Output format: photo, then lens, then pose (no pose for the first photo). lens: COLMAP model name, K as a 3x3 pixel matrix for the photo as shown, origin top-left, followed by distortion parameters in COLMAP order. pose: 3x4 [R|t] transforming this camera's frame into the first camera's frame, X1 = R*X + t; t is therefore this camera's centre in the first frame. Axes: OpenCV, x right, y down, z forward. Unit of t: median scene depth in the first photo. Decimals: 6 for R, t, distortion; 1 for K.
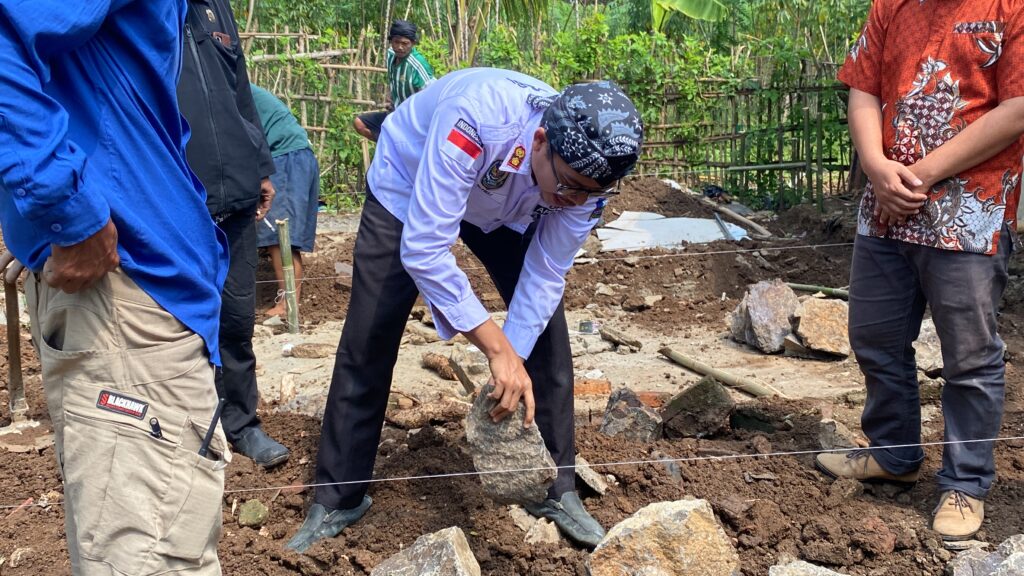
lens RADIAL K [[1101.0, 0, 513.3], [0, 1101.0, 268.6], [0, 0, 1]] dist [0.207680, -0.711984]
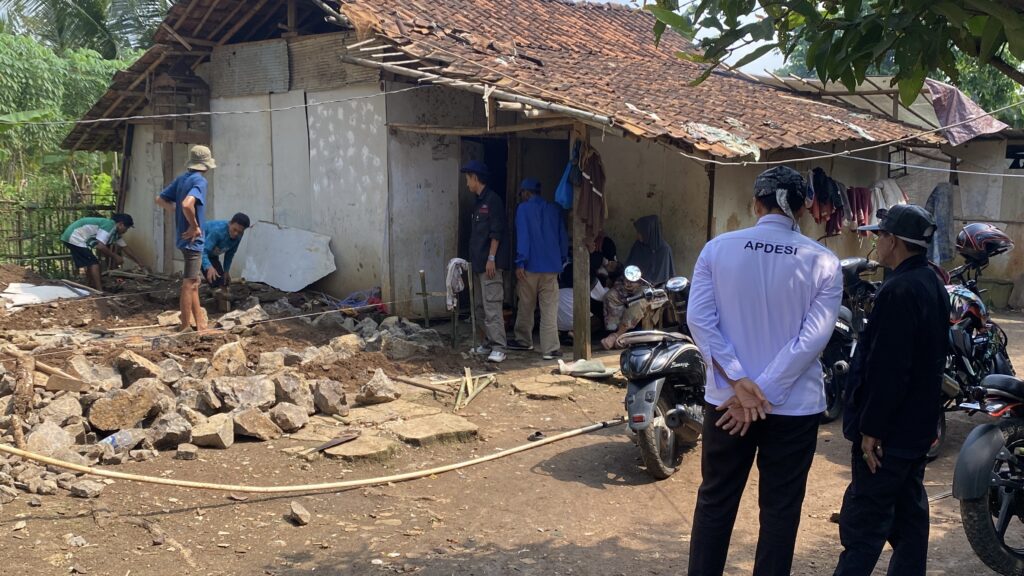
lens RADIAL K [[1001.5, 0, 512.6], [0, 1001.5, 309.6], [0, 0, 1]] dist [0.009492, 0.002866]
pose [[0.674070, -0.054800, 0.736632, -1.251047], [0.086348, 0.996253, -0.004900, 0.151459], [-0.733603, 0.066910, 0.676276, -1.440711]]
